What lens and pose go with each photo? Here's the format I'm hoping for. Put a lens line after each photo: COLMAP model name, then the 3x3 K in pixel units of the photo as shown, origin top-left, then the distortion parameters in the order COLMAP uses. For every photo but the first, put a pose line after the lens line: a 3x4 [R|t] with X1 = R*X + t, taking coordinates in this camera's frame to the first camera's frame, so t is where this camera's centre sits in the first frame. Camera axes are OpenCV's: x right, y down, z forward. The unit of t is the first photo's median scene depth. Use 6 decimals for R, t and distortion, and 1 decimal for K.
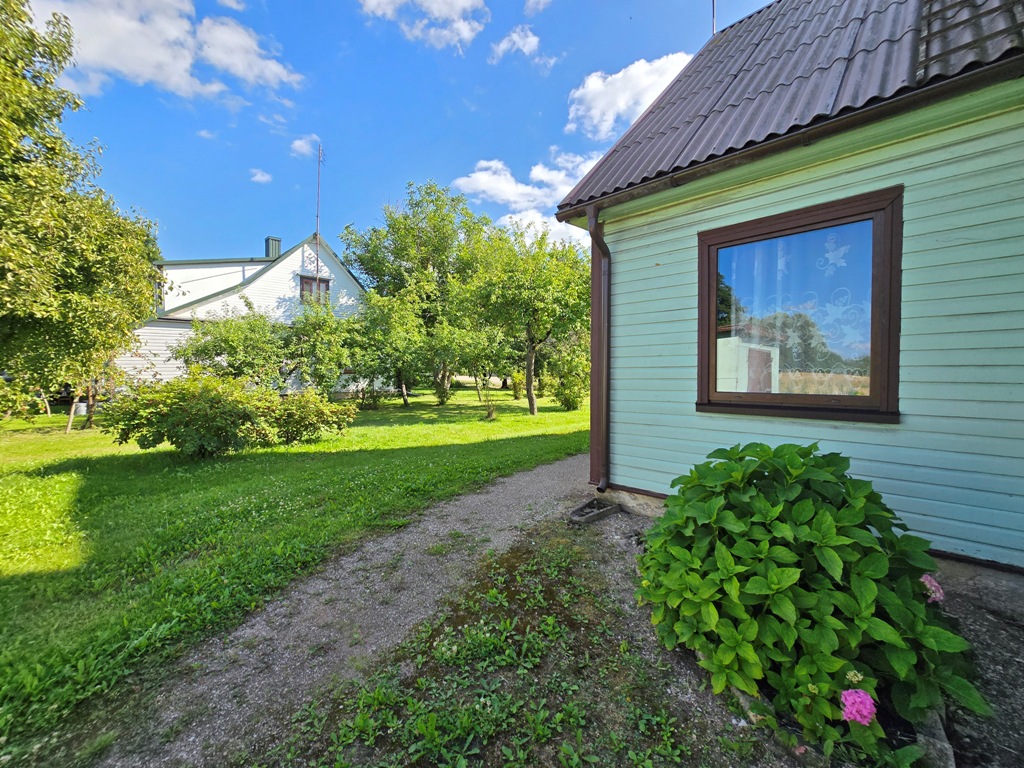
lens RADIAL K [[418.1, 0, 511.2], [0, 418.1, 386.4], [0, 0, 1]] dist [-0.002621, -0.000501]
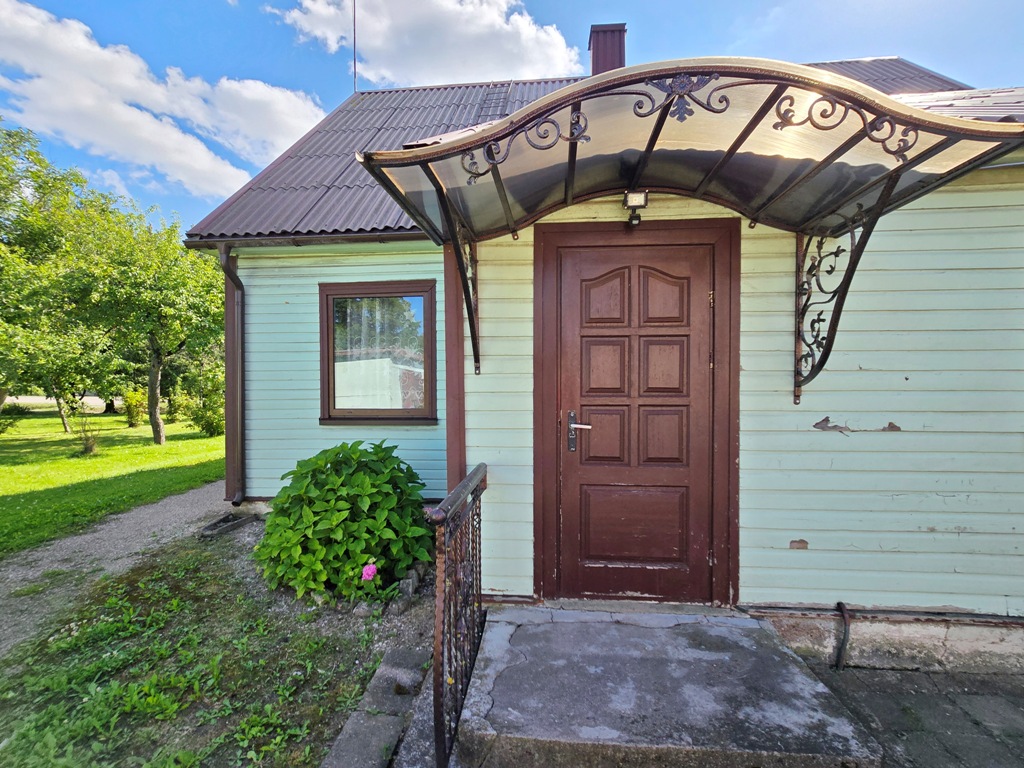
lens RADIAL K [[476.9, 0, 509.3], [0, 476.9, 387.0], [0, 0, 1]] dist [-0.002237, -0.000301]
pose [[0.774505, -0.002391, 0.632563, -0.015976], [0.025674, 0.999288, -0.027657, -0.000131], [-0.632046, 0.037661, 0.774015, -0.403492]]
